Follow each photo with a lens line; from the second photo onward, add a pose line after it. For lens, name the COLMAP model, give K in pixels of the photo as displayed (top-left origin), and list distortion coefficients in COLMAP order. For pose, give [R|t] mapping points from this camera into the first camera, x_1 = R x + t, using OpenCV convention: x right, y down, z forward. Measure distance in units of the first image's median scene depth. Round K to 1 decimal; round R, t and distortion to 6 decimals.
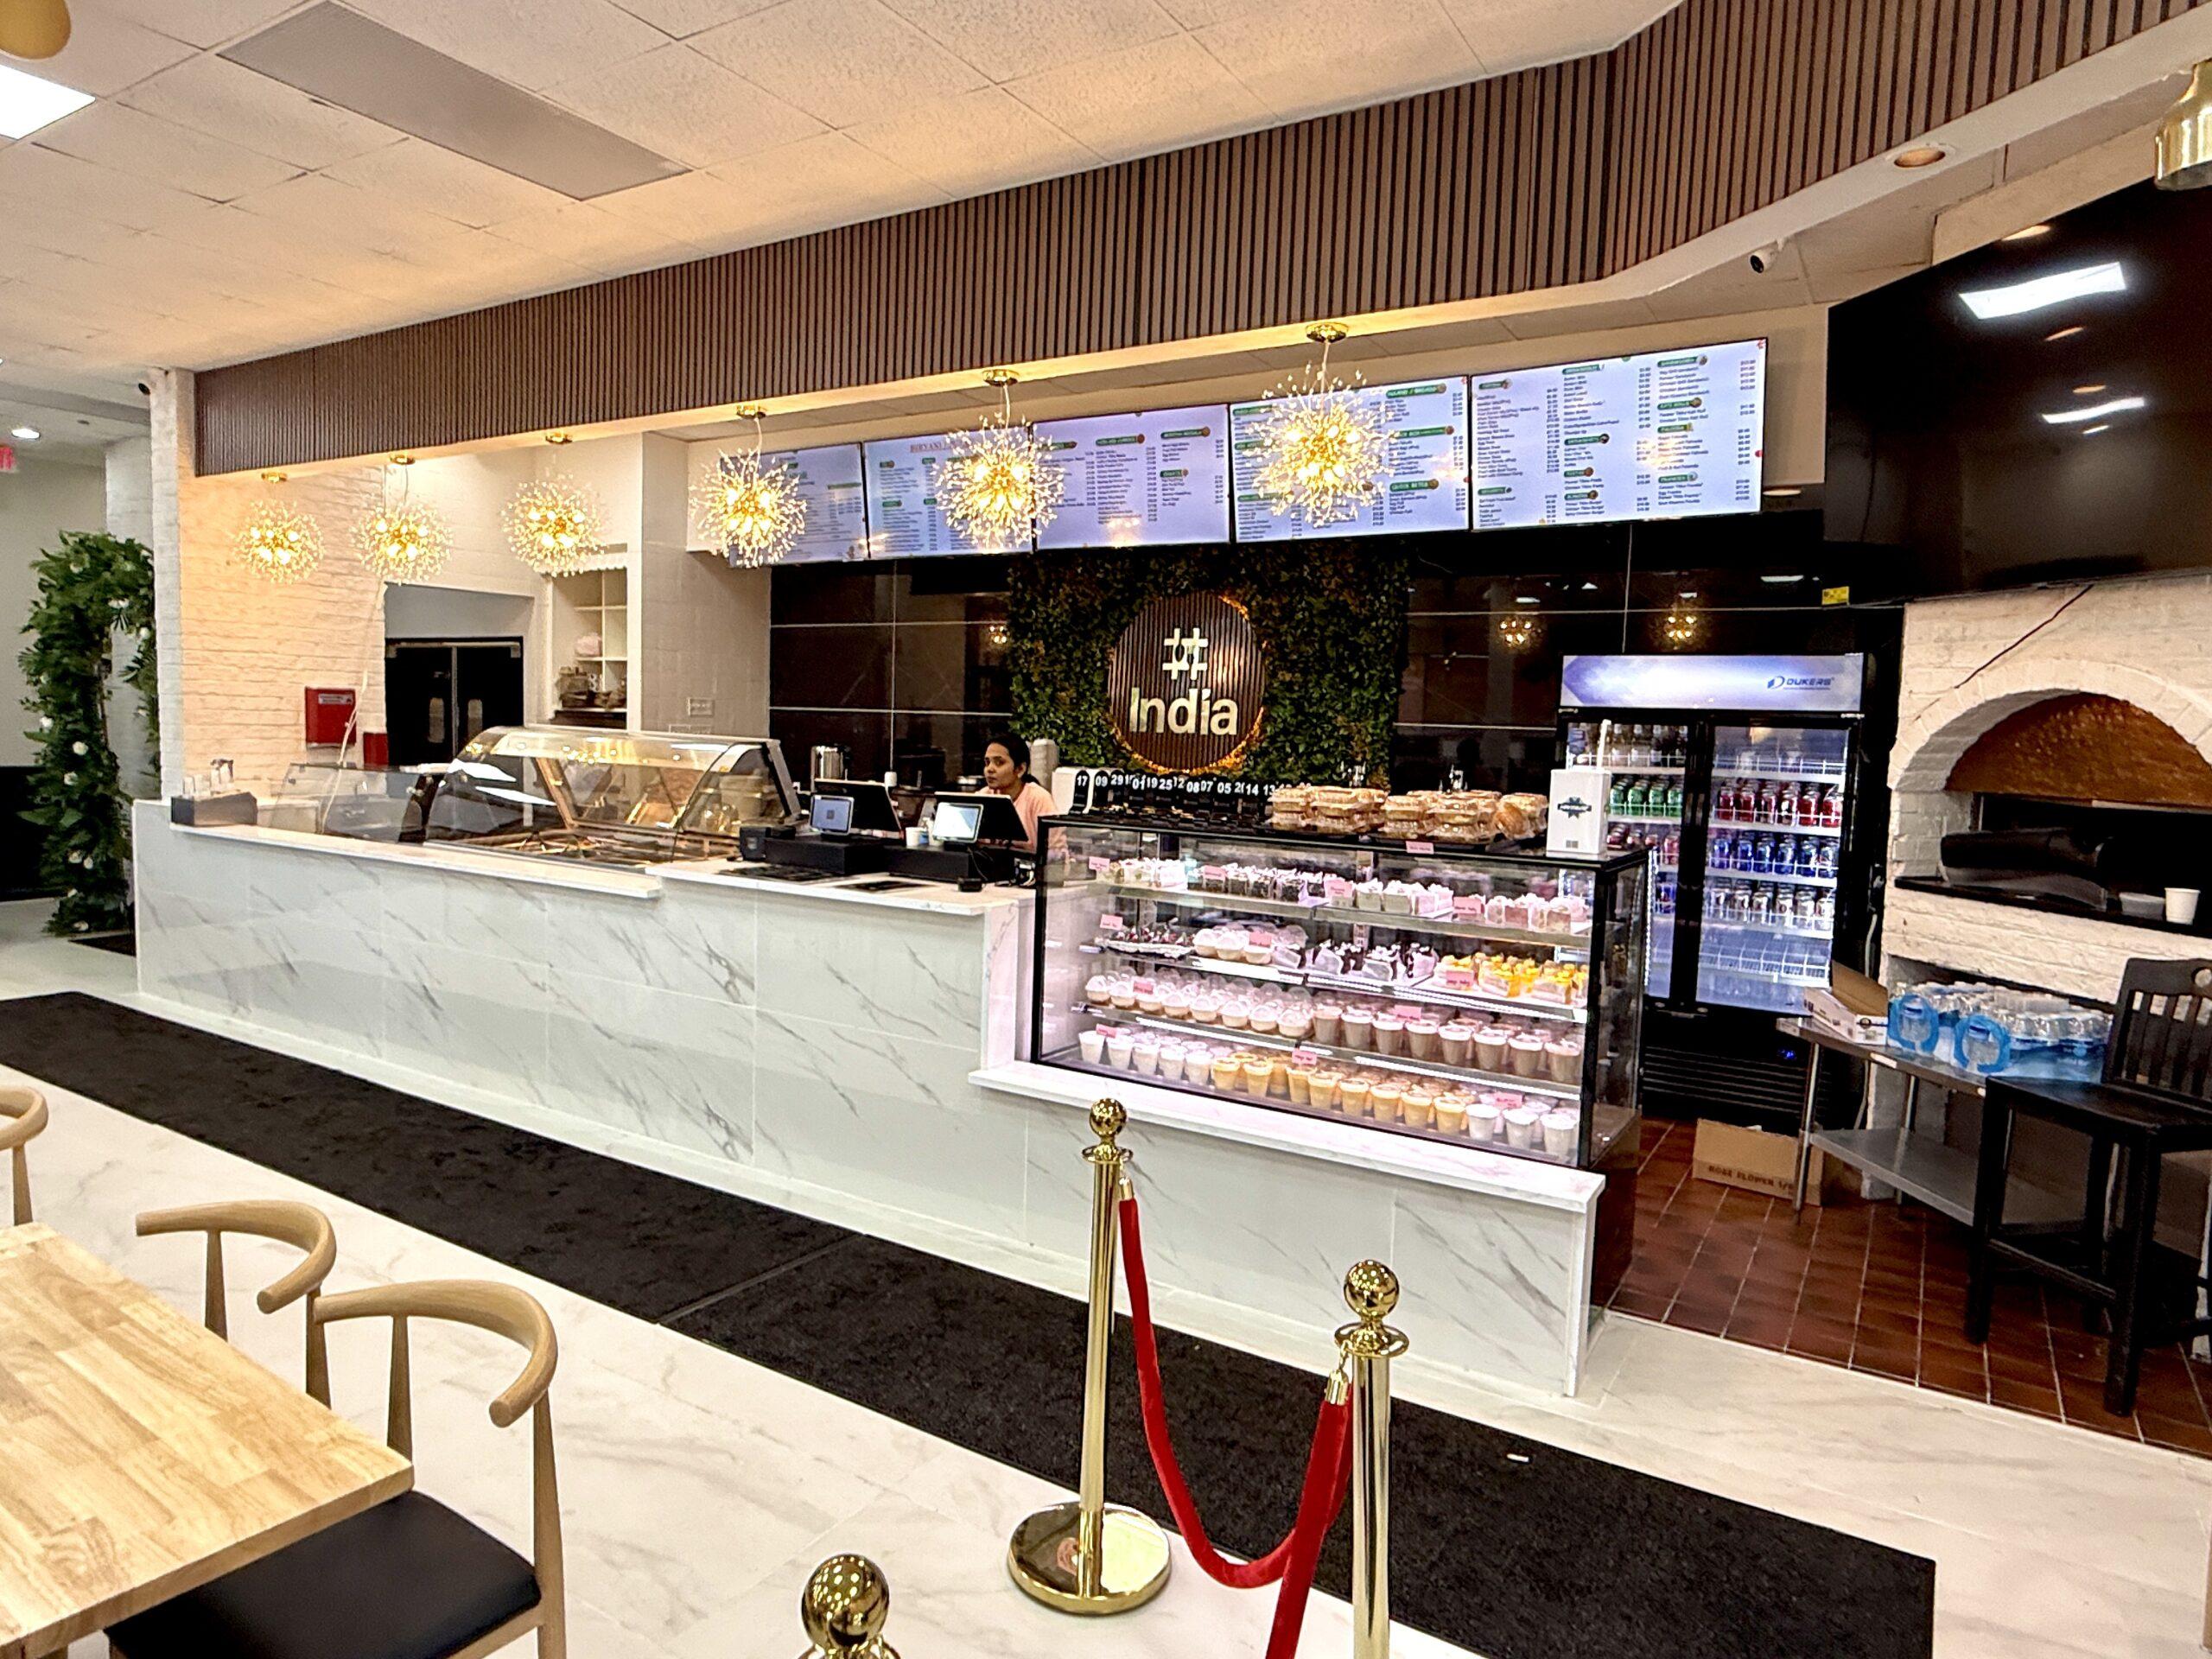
lens RADIAL K [[1338.8, 0, 1107.4], [0, 1338.8, 830.0], [0, 0, 1]] dist [-0.001977, -0.000060]
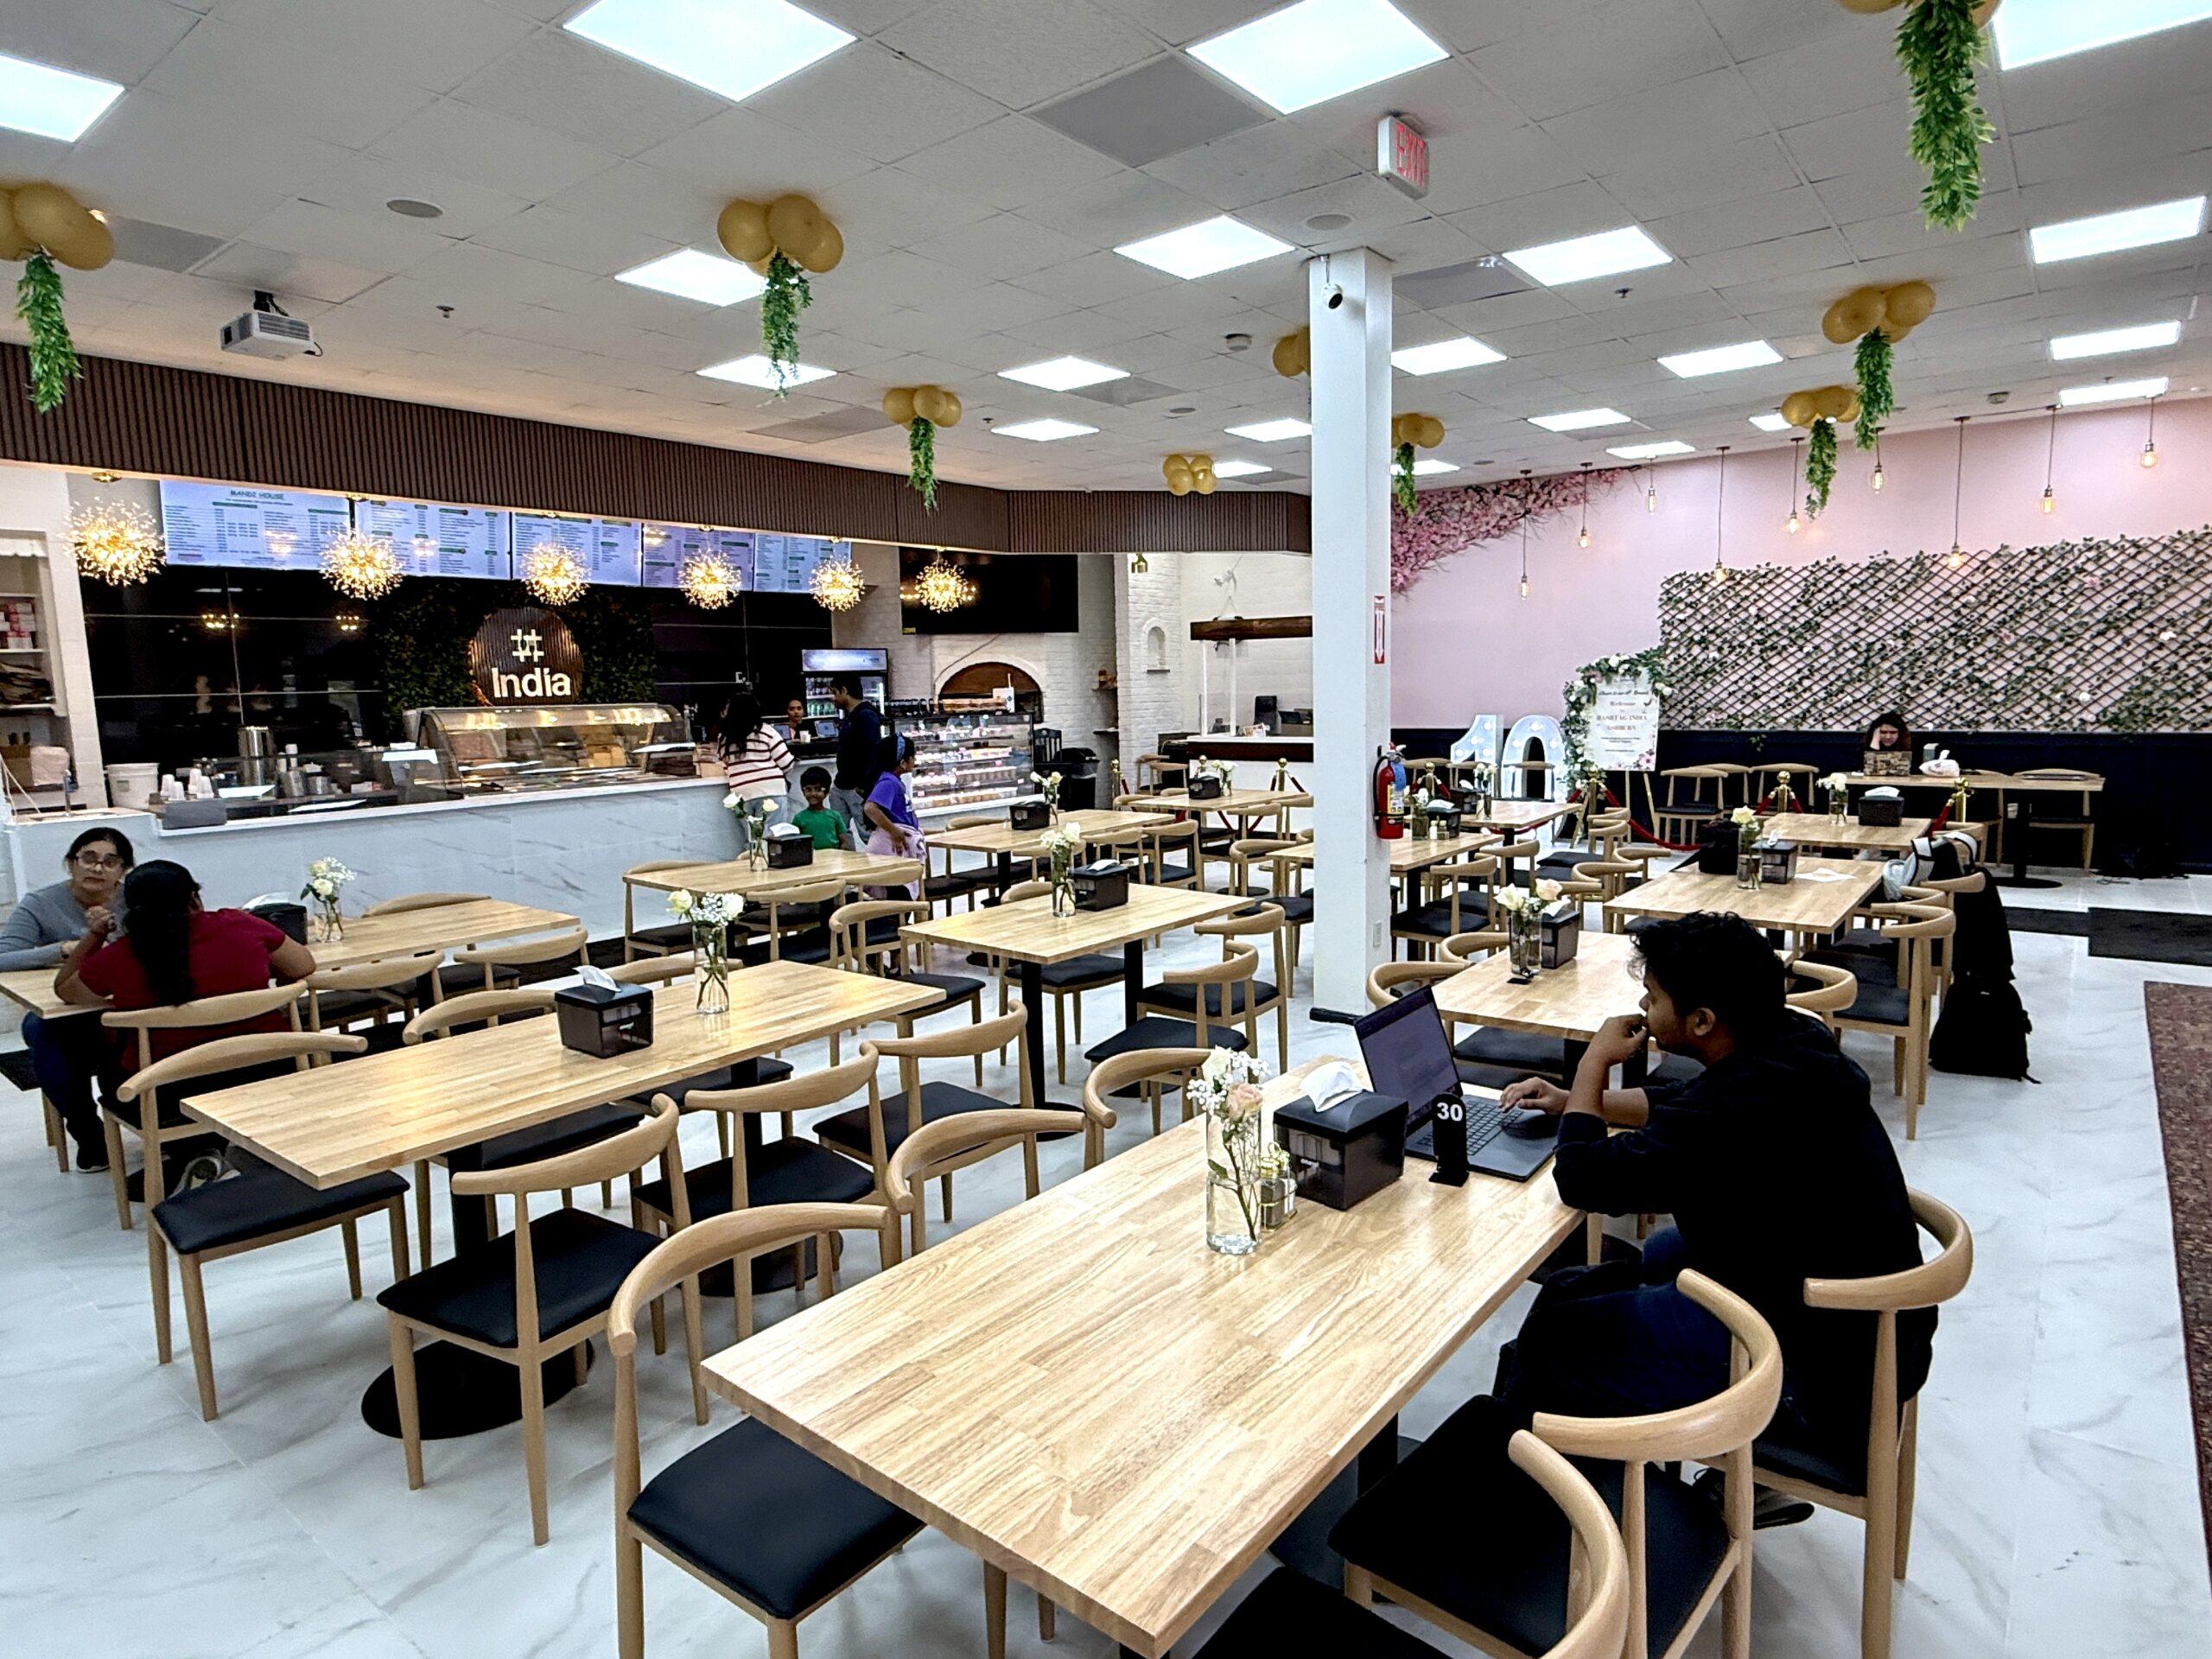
lens RADIAL K [[1279.2, 0, 1105.1], [0, 1279.2, 836.5], [0, 0, 1]] dist [-0.005407, -0.000492]
pose [[0.095883, -0.156690, 0.982983, -1.401771], [0.106296, 0.983497, 0.146403, -0.059531], [-0.989701, 0.090450, 0.110956, 0.188451]]
